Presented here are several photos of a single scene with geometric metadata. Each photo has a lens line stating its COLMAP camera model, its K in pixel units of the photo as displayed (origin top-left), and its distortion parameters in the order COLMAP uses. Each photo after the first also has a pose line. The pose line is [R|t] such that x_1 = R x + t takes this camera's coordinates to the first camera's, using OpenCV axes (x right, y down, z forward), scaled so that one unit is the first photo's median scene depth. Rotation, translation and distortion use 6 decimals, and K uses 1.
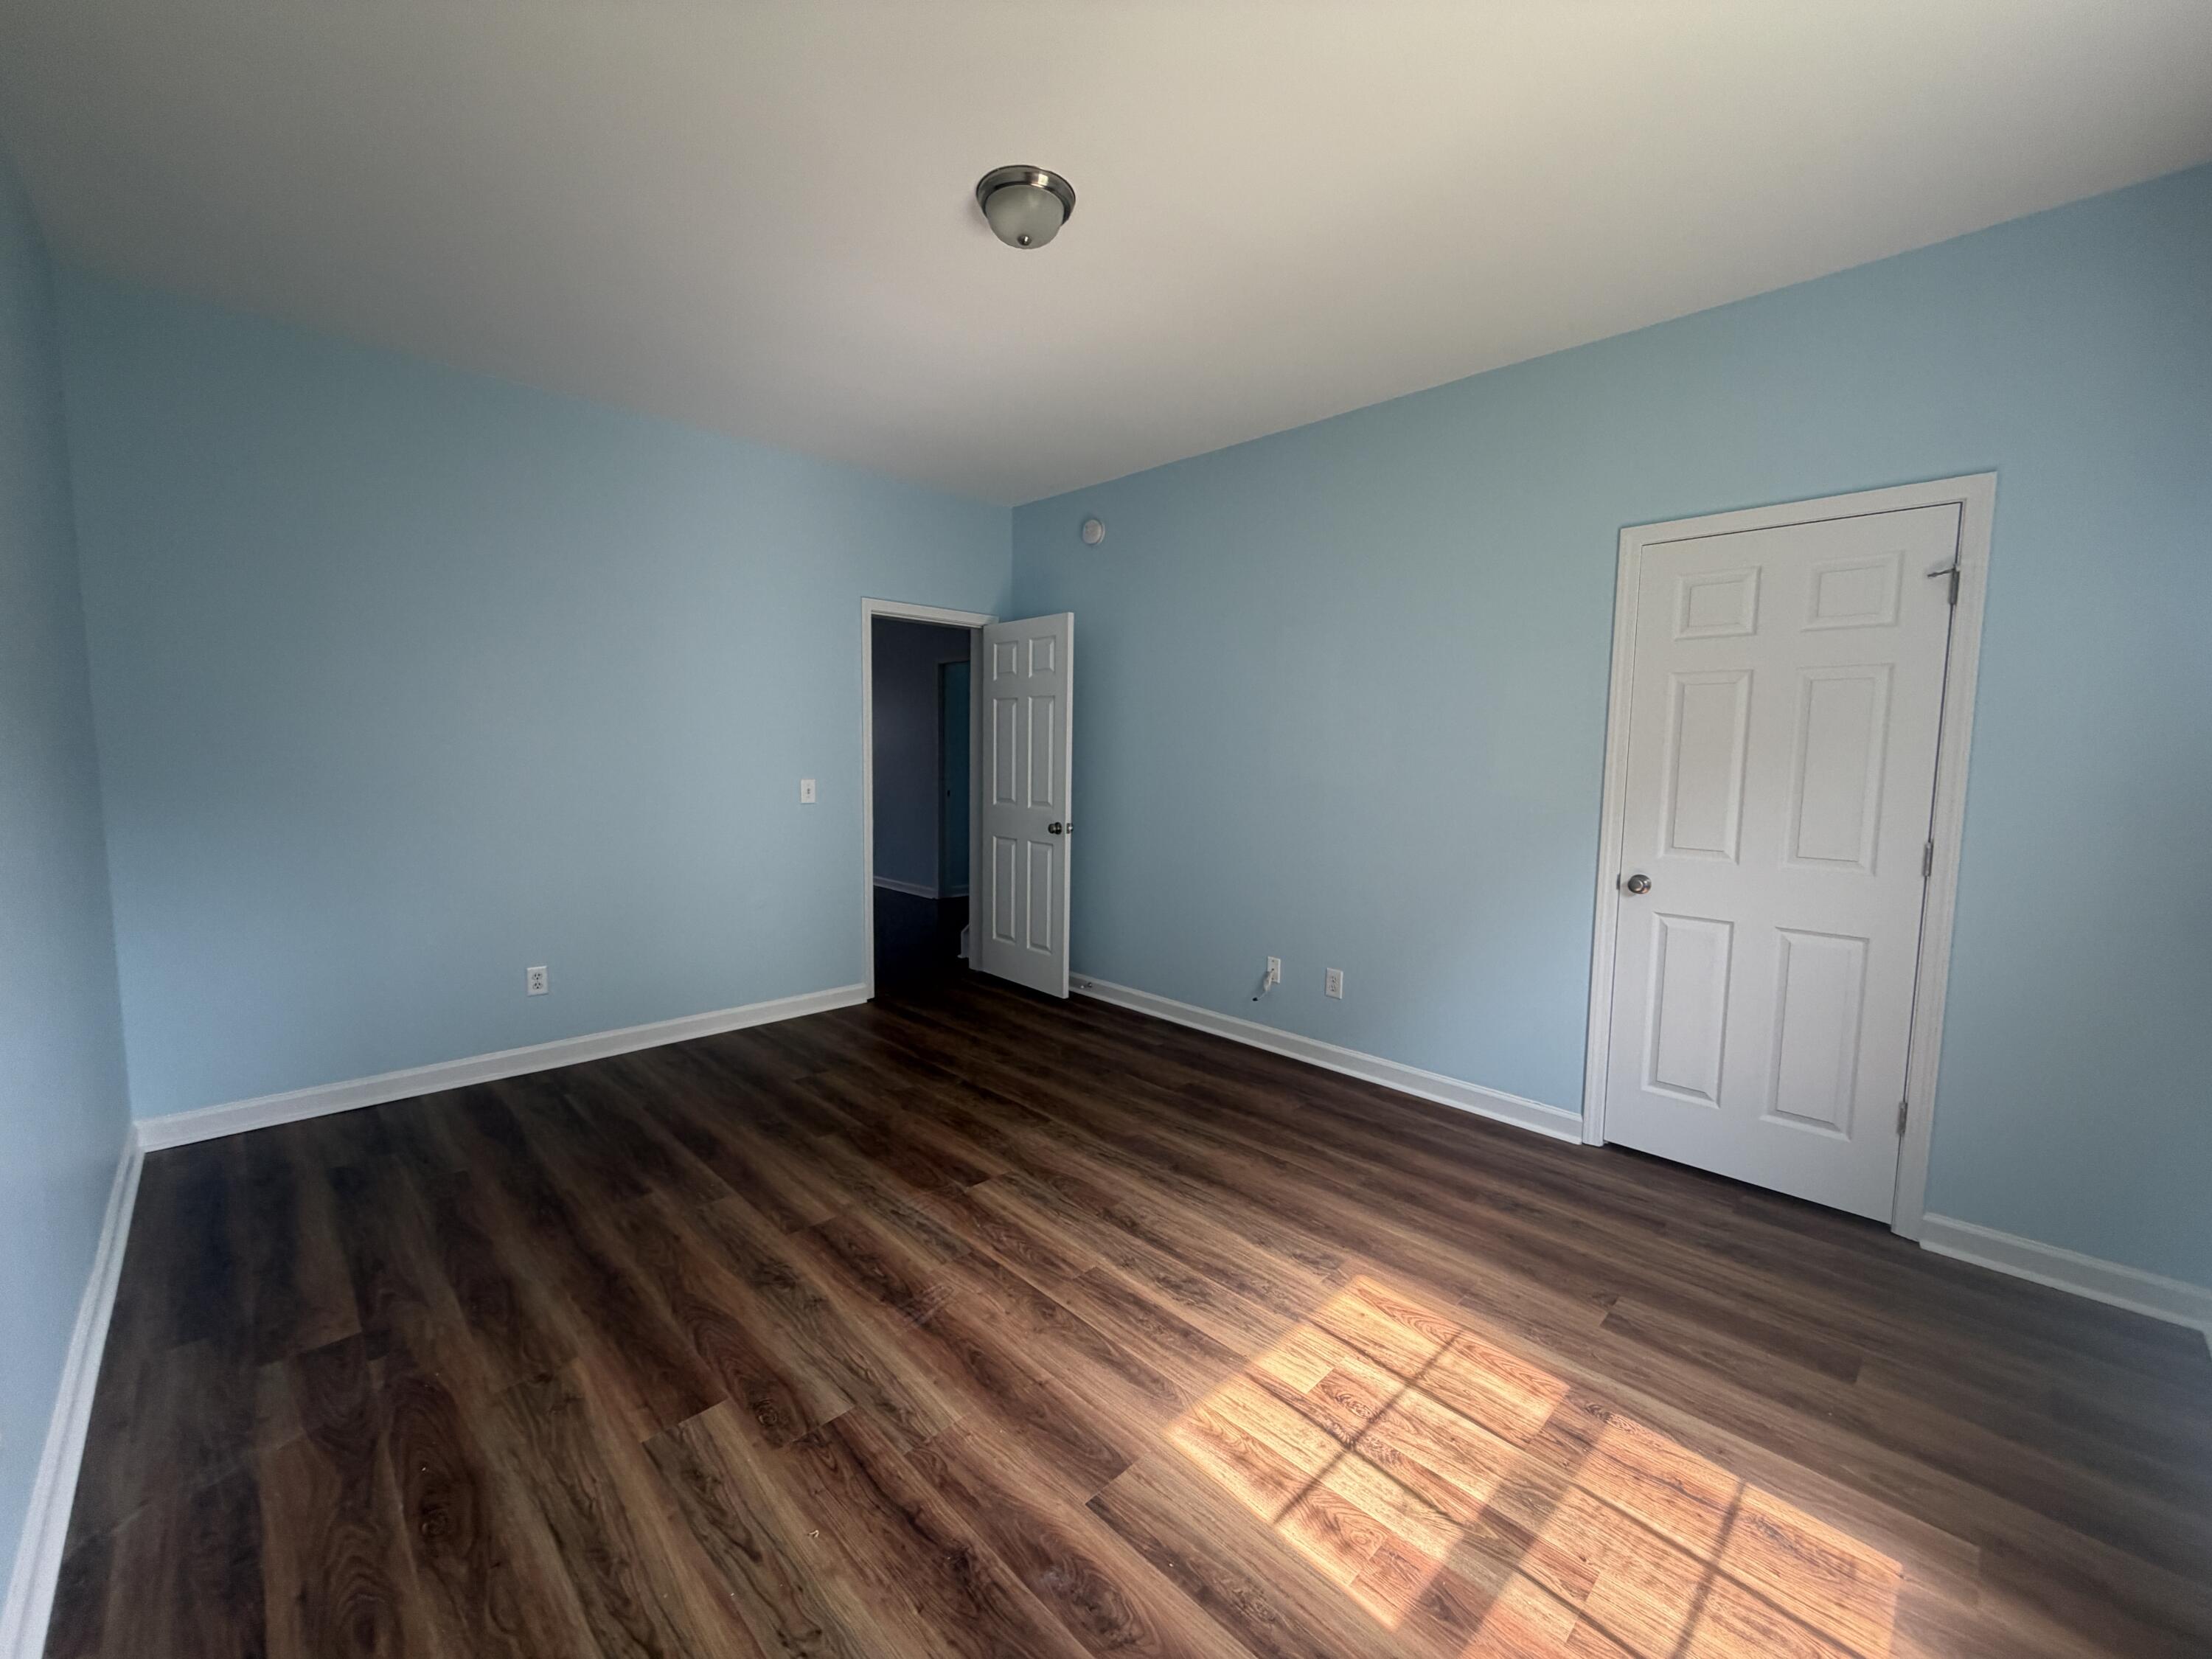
lens RADIAL K [[886.3, 0, 1104.0], [0, 886.3, 829.5], [0, 0, 1]] dist [-0.000677, 0.000013]
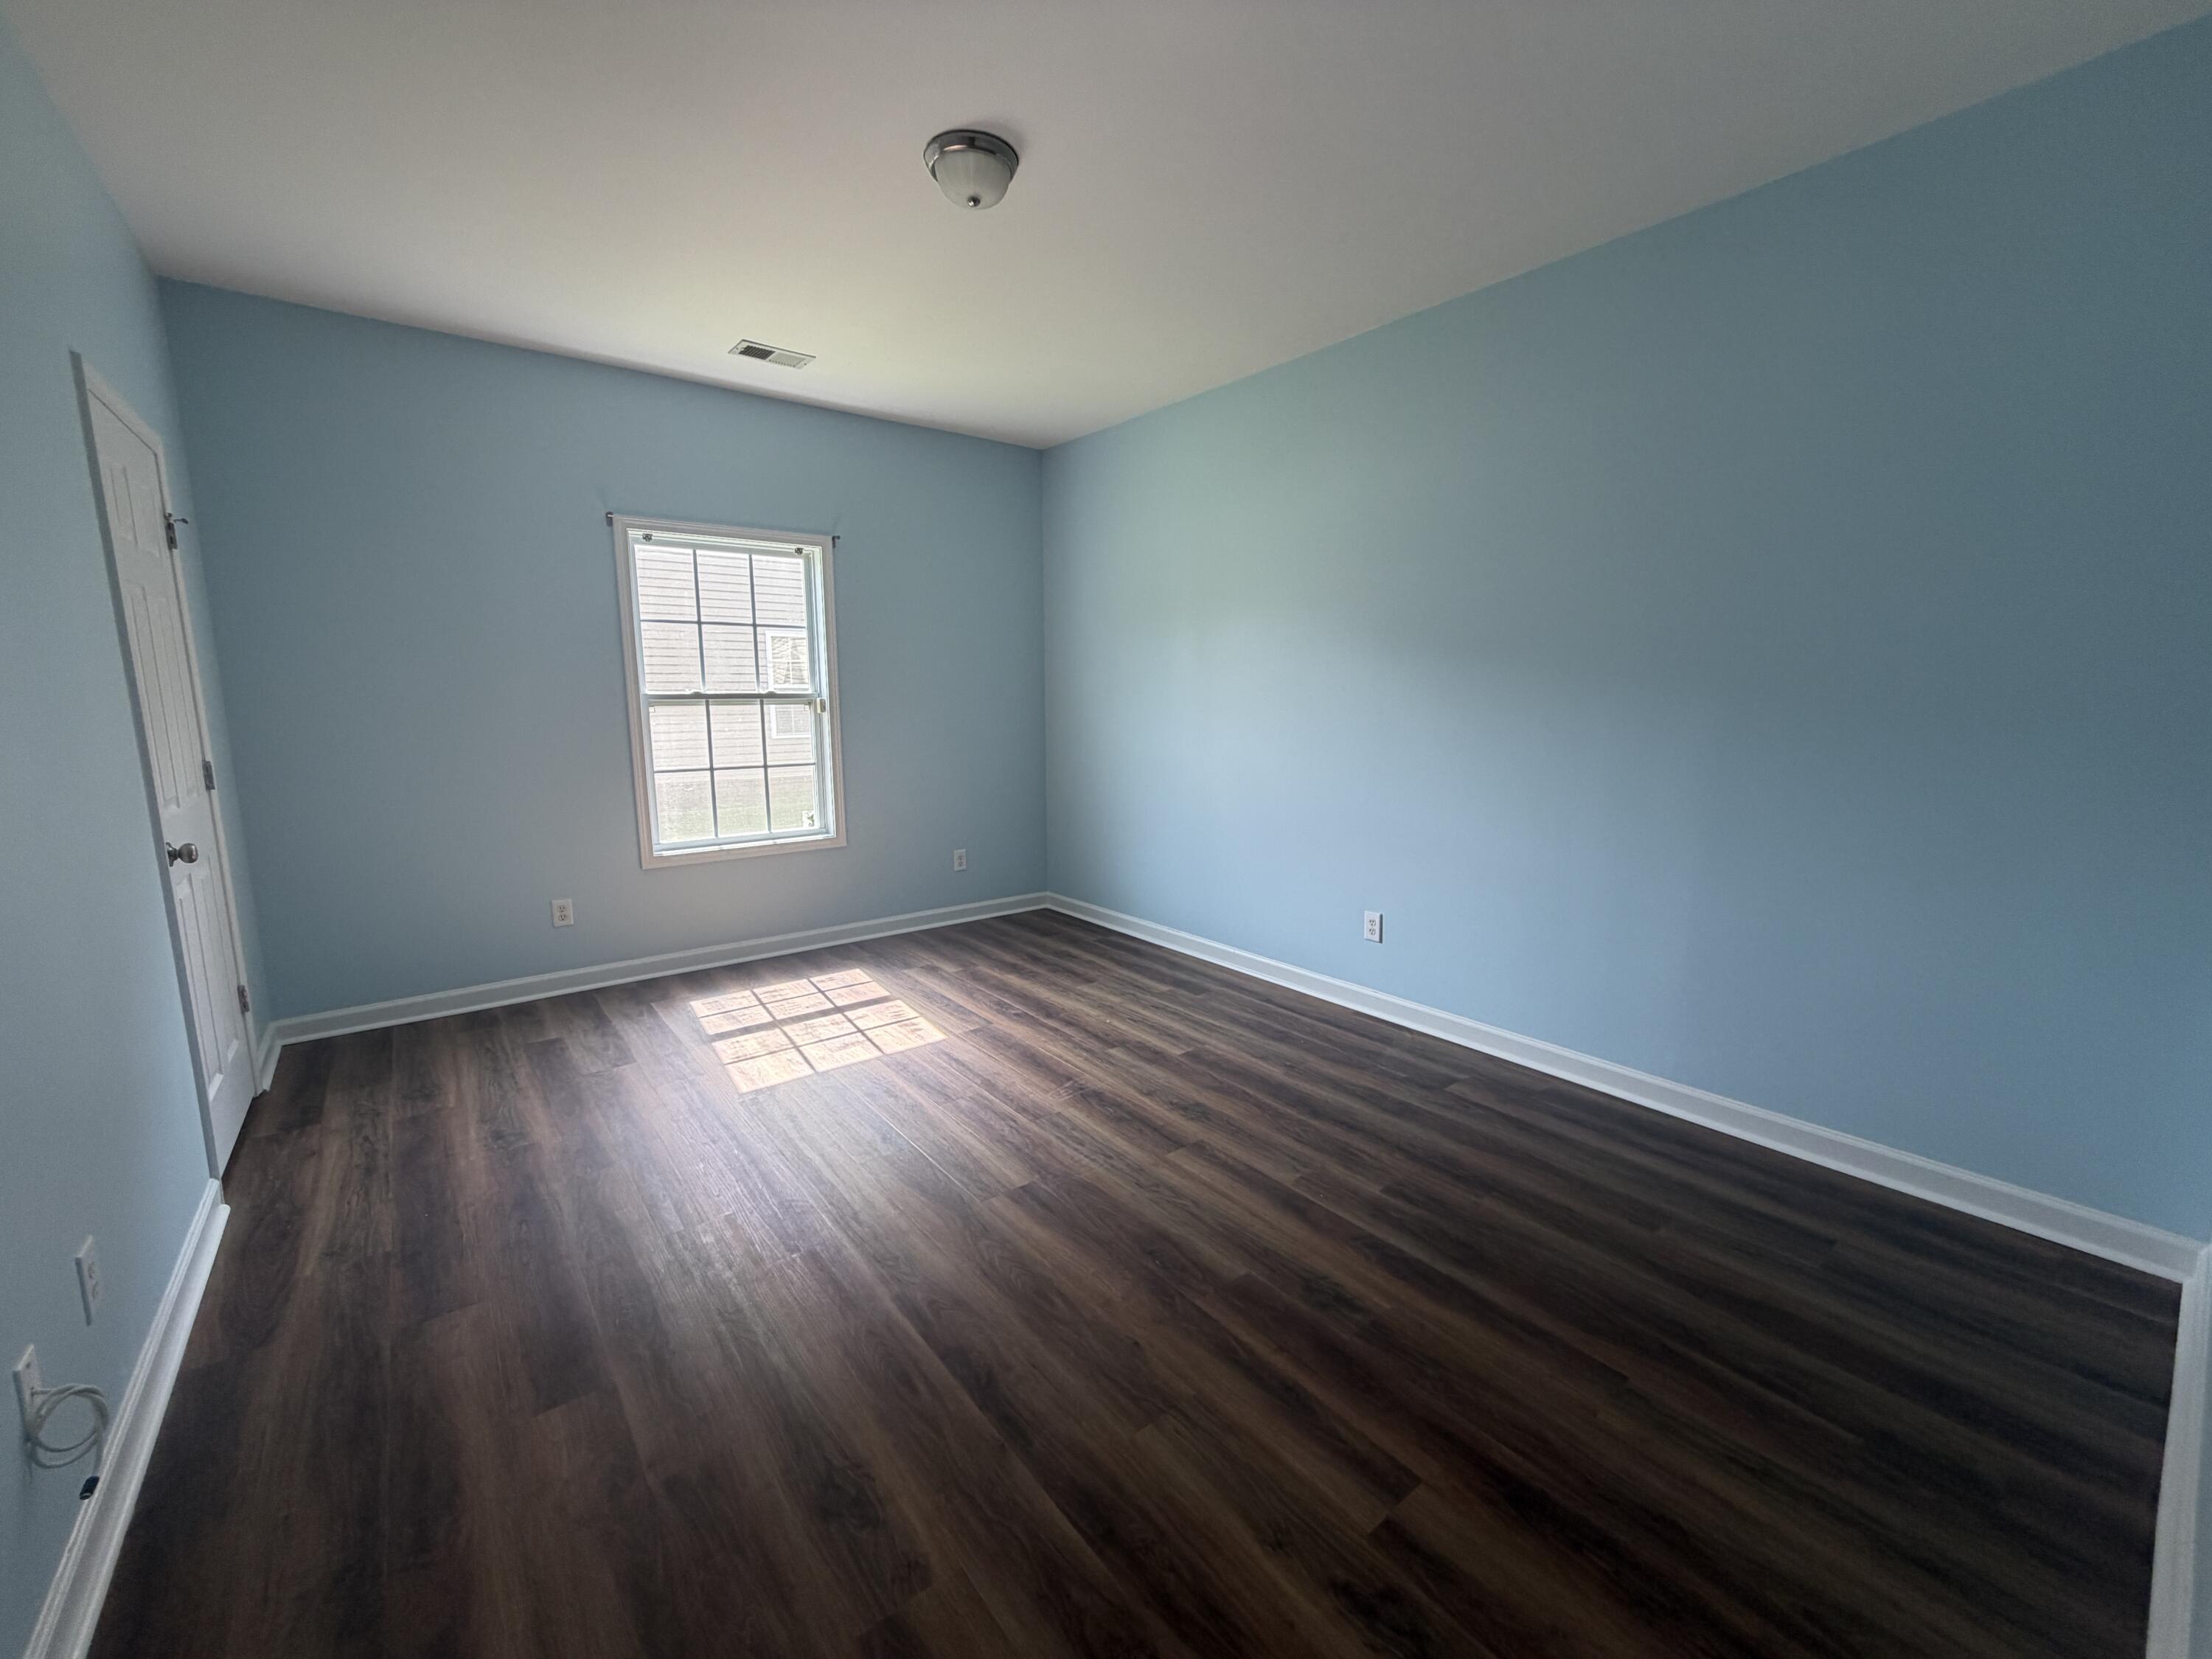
lens RADIAL K [[891.2, 0, 1098.2], [0, 891.2, 830.0], [0, 0, 1]] dist [0.000141, 0.000080]
pose [[-0.993028, -0.031286, 0.113650, -0.428140], [-0.002589, 0.969690, 0.244326, -0.225676], [-0.117849, 0.242328, -0.963010, 2.462097]]
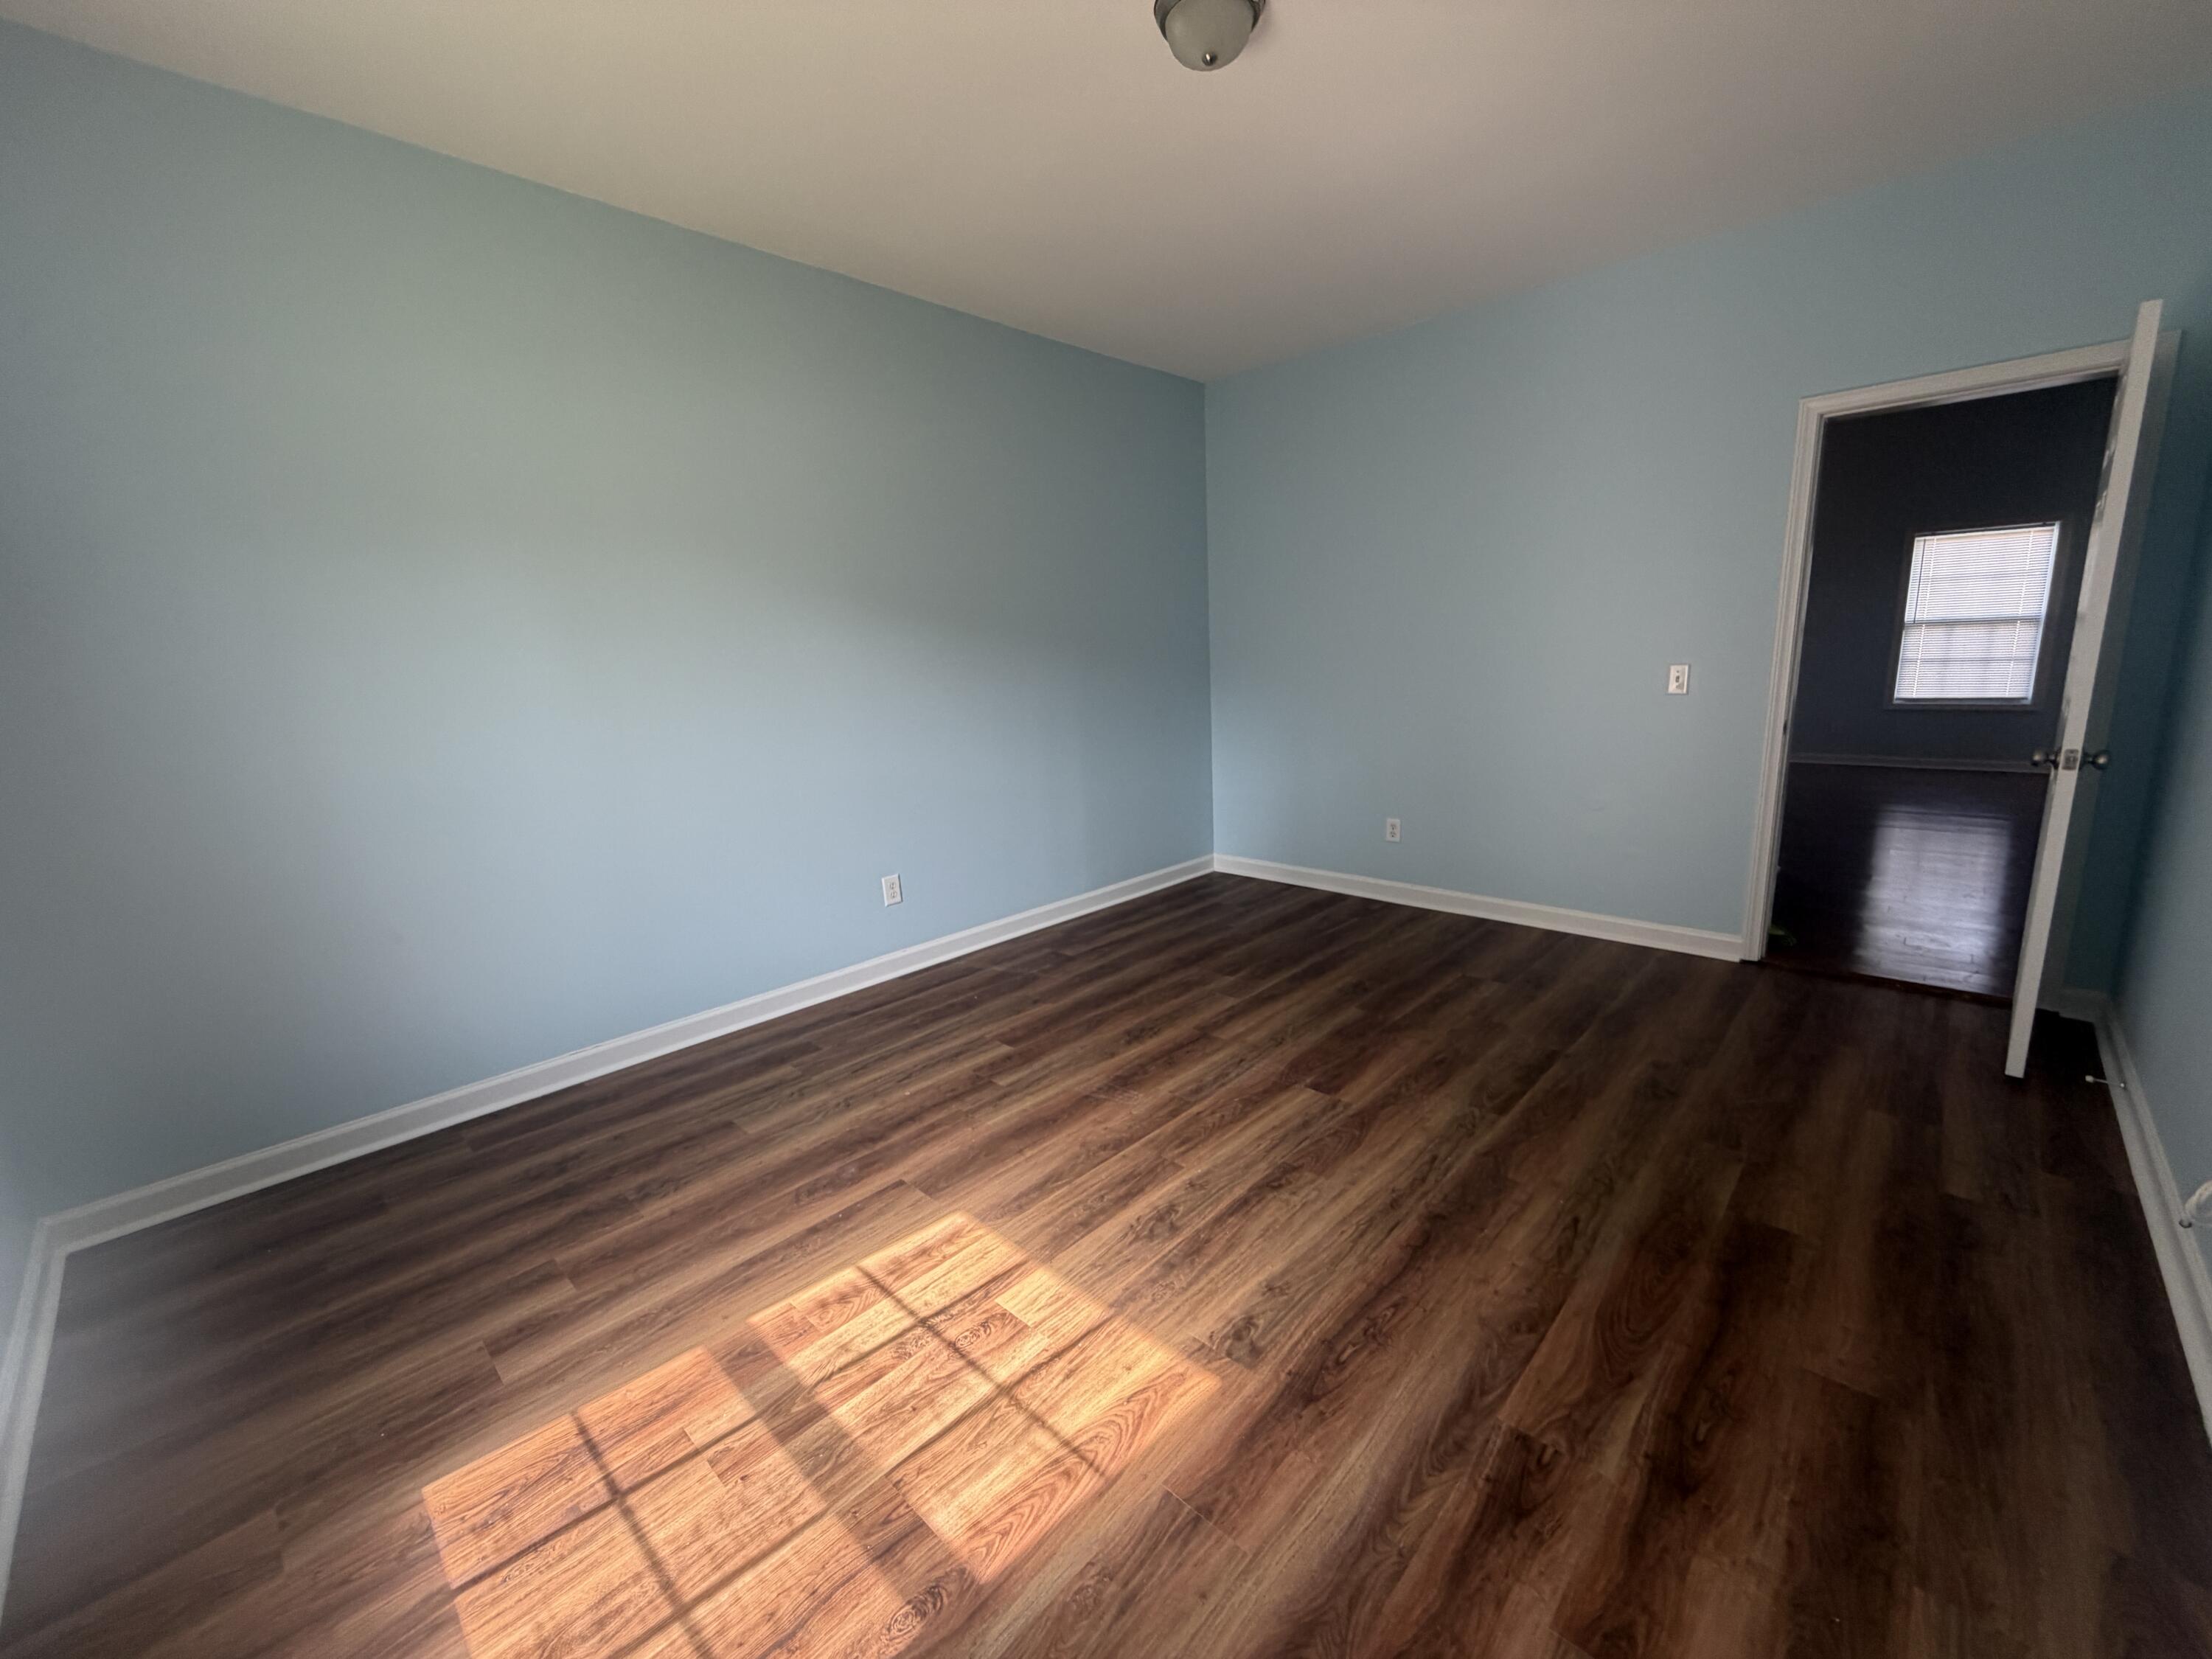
lens RADIAL K [[886.3, 0, 1104.0], [0, 886.3, 829.5], [0, 0, 1]] dist [-0.000677, 0.000013]
pose [[0.028981, 0.179341, -0.983360, 1.053288], [-0.050378, 0.982785, 0.177751, -0.057309], [0.998310, 0.044388, 0.037517, 1.008338]]
